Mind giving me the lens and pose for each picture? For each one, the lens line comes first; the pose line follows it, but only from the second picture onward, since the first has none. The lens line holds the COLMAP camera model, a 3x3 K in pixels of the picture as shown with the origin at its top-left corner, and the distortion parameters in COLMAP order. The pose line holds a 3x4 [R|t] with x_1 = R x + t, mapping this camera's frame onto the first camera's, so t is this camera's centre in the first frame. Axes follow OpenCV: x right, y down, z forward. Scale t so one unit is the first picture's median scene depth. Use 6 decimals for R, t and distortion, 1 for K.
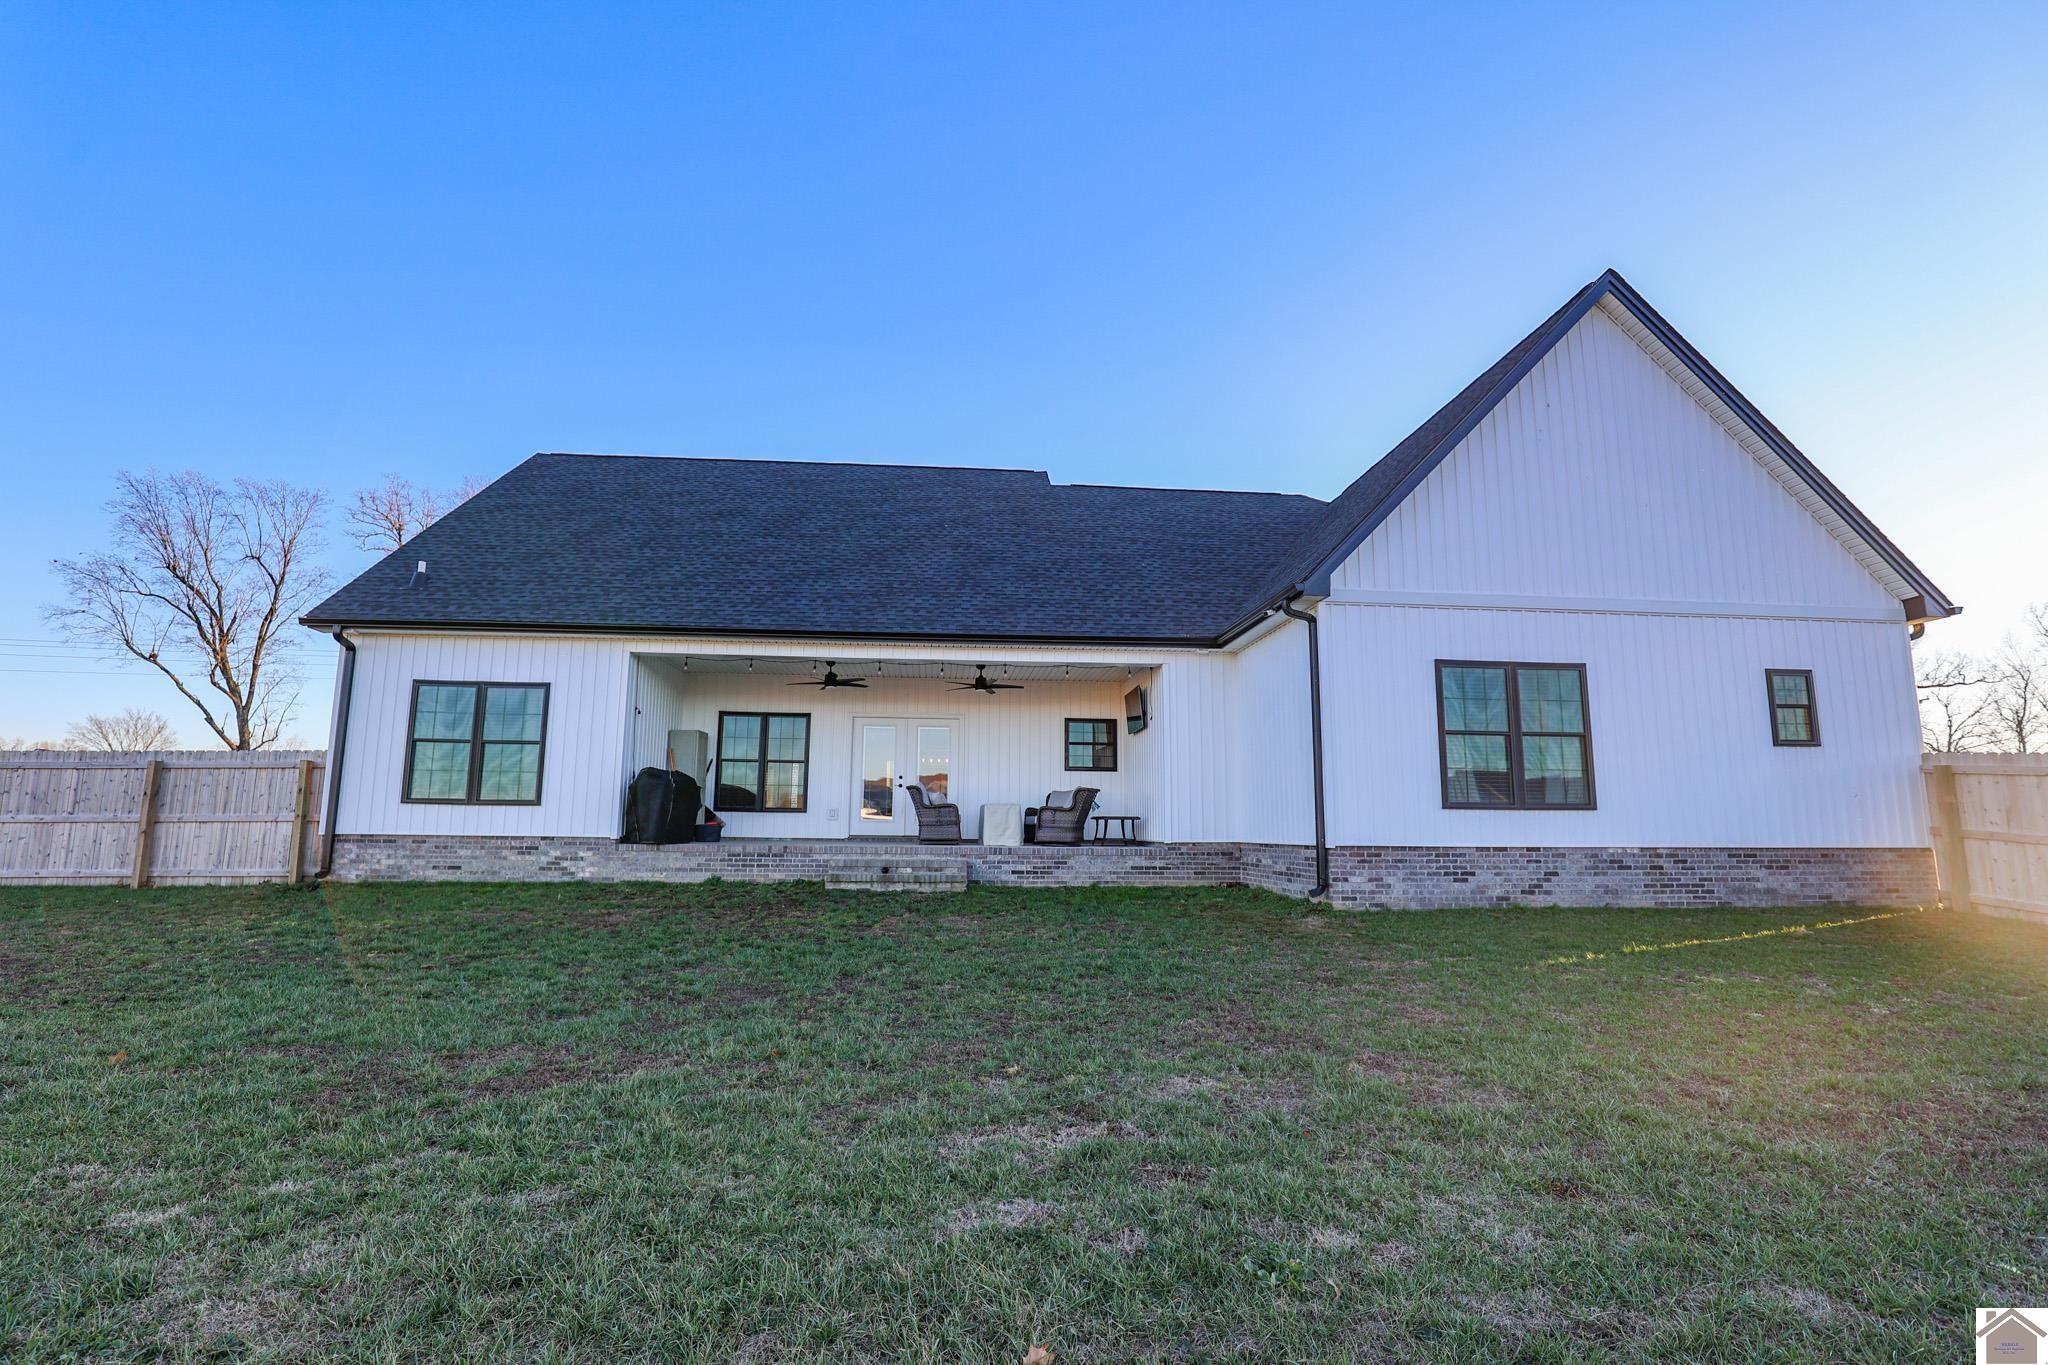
lens RADIAL K [[968.3, 0, 1024.0], [0, 968.3, 682.5], [0, 0, 1]] dist [-0.031907, 0.000330]
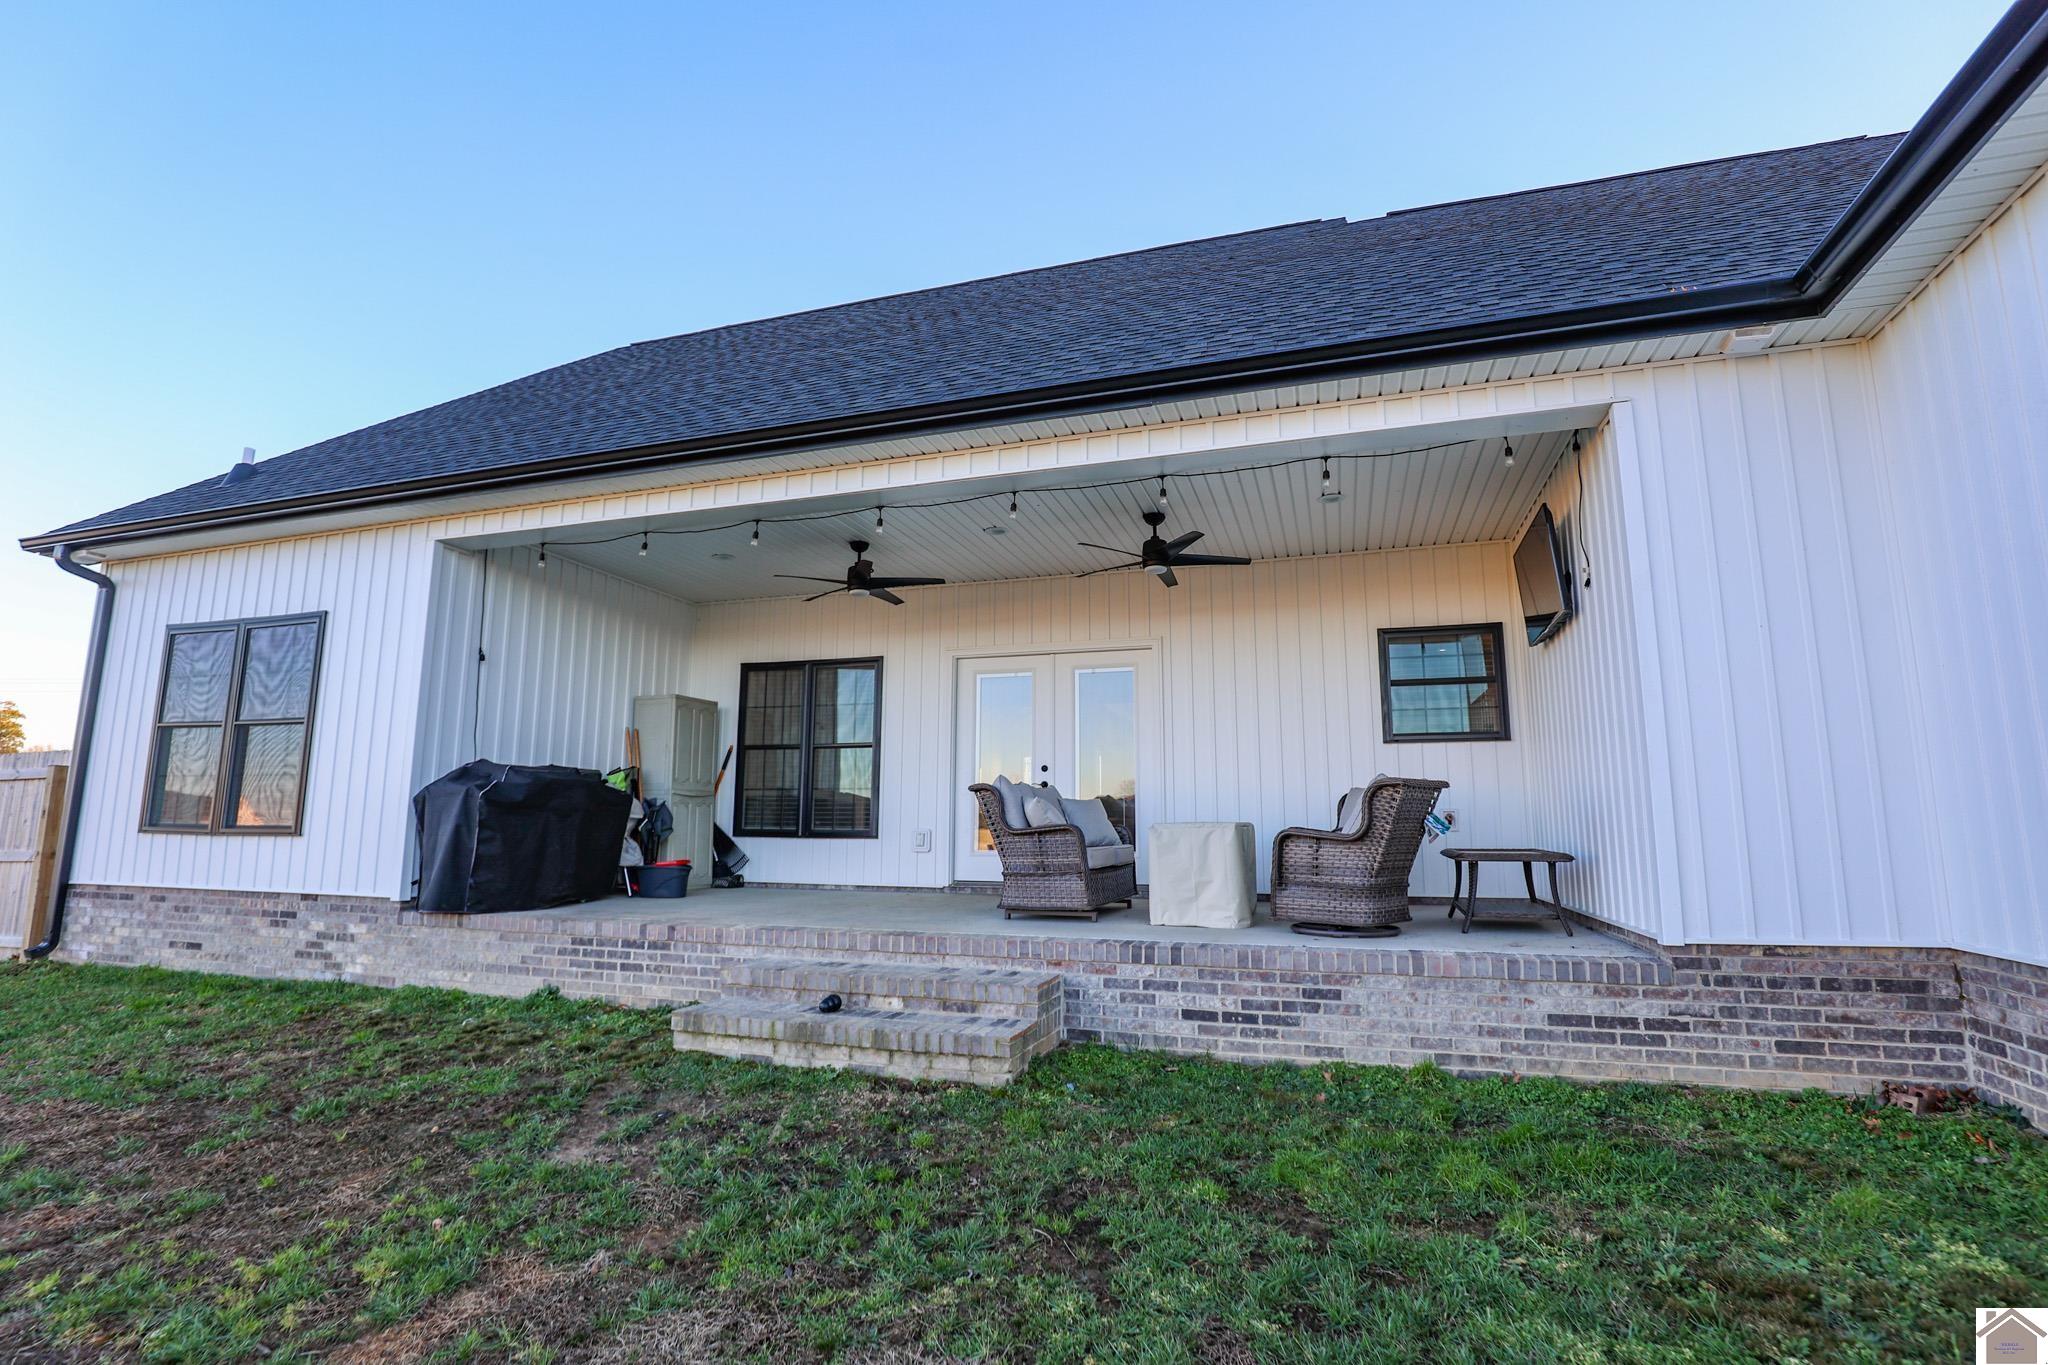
lens RADIAL K [[968.3, 0, 1024.0], [0, 968.3, 682.5], [0, 0, 1]] dist [-0.031907, 0.000330]
pose [[0.917421, -0.064427, -0.392667, 0.083195], [0.064107, 0.997846, -0.013943, 0.072318], [0.392719, -0.012381, 0.919575, 0.642375]]
